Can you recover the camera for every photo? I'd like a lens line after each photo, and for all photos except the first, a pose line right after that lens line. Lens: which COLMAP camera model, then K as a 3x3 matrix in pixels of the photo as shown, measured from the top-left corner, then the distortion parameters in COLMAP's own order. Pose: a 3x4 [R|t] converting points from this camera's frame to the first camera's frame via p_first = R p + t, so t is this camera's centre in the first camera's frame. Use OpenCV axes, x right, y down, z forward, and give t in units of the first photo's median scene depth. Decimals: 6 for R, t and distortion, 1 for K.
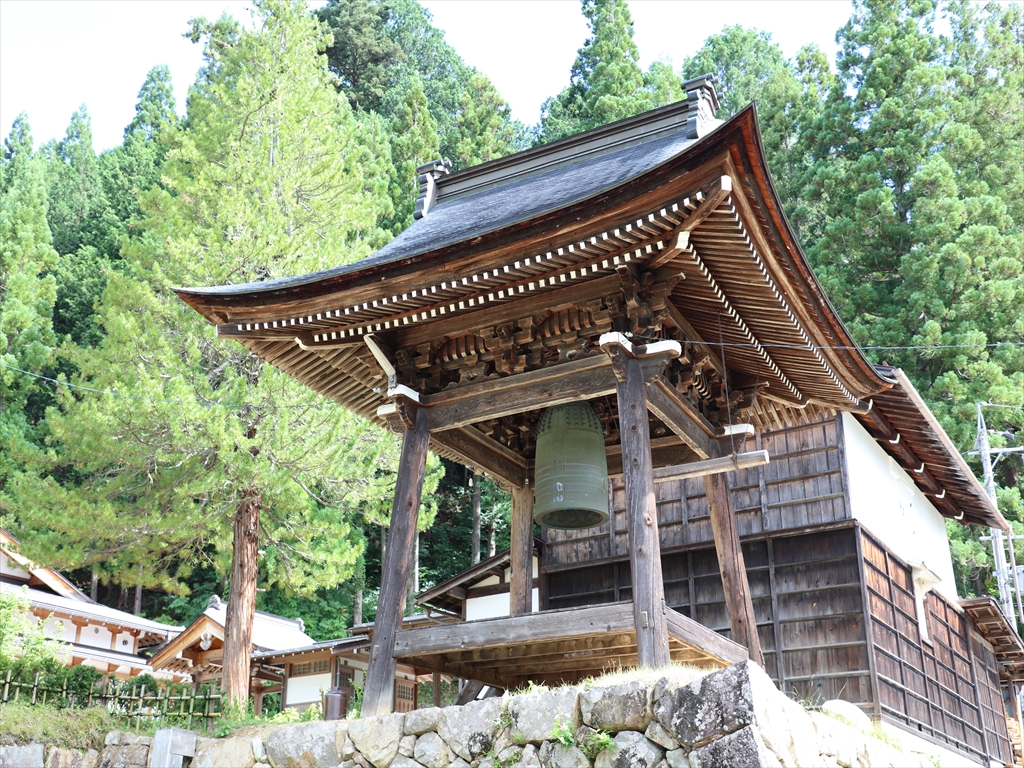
lens RADIAL K [[1284.7, 0, 512.0], [0, 1284.7, 384.0], [0, 0, 1]] dist [0.108104, -0.055590]
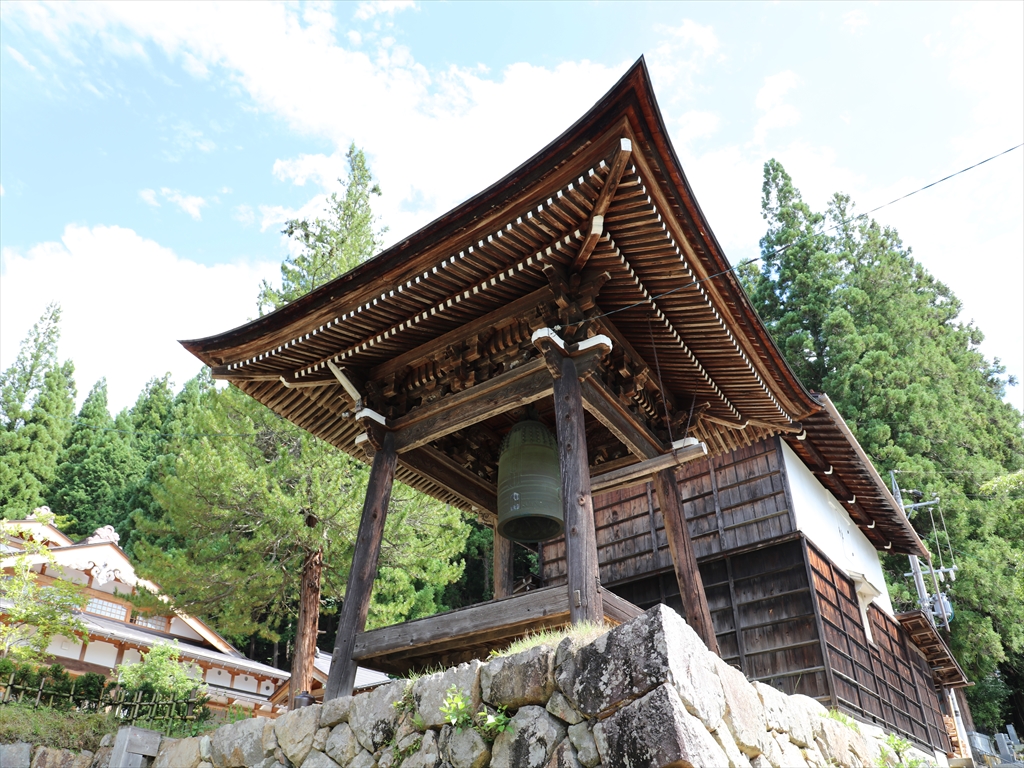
lens RADIAL K [[826.8, 0, 512.0], [0, 826.8, 384.0], [0, 0, 1]] dist [-0.083155, 0.043991]
pose [[0.995590, -0.059666, -0.072392, 0.080710], [0.046302, 0.983663, -0.173966, 0.097440], [0.081589, 0.169847, 0.982087, 0.282337]]
